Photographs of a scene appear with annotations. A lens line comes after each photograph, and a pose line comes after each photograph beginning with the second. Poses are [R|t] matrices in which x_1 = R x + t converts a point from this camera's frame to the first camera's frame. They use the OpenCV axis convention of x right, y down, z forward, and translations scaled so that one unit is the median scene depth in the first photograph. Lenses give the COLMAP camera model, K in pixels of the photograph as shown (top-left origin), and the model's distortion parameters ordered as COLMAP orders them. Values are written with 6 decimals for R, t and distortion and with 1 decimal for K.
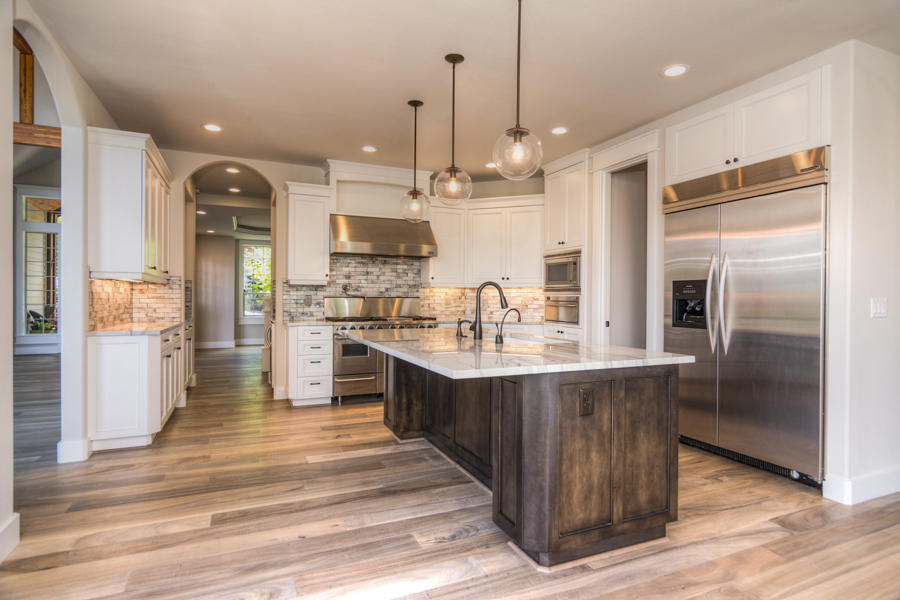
lens RADIAL K [[475.2, 0, 451.2], [0, 475.2, 302.0], [0, 0, 1]] dist [-0.000653, 0.000442]
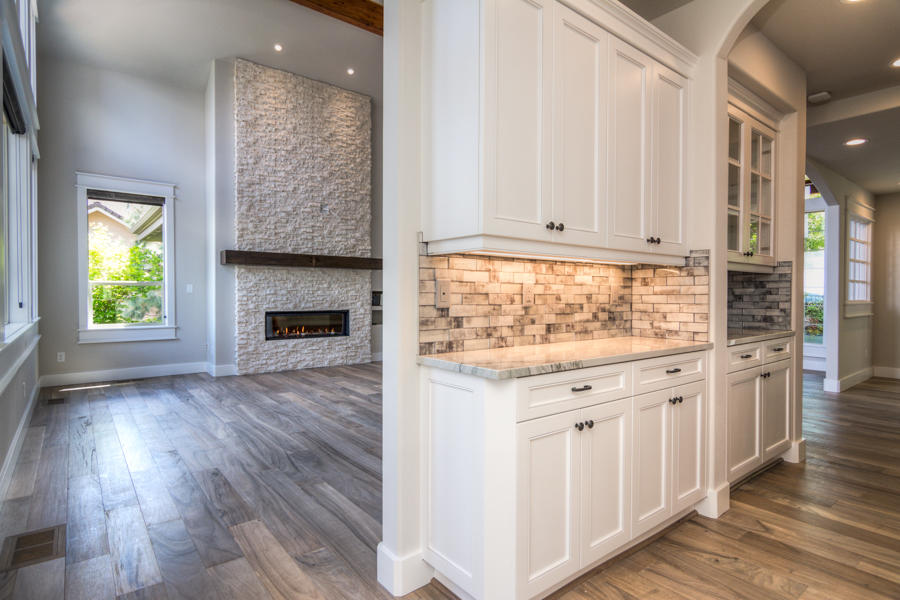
lens RADIAL K [[475.2, 0, 452.1], [0, 475.2, 298.8], [0, 0, 1]] dist [-0.000653, 0.000442]
pose [[0.259150, 0.005280, -0.965823, -0.165489], [-0.007229, 0.999968, 0.003527, -0.002935], [0.965810, 0.006068, 0.259180, 0.627605]]
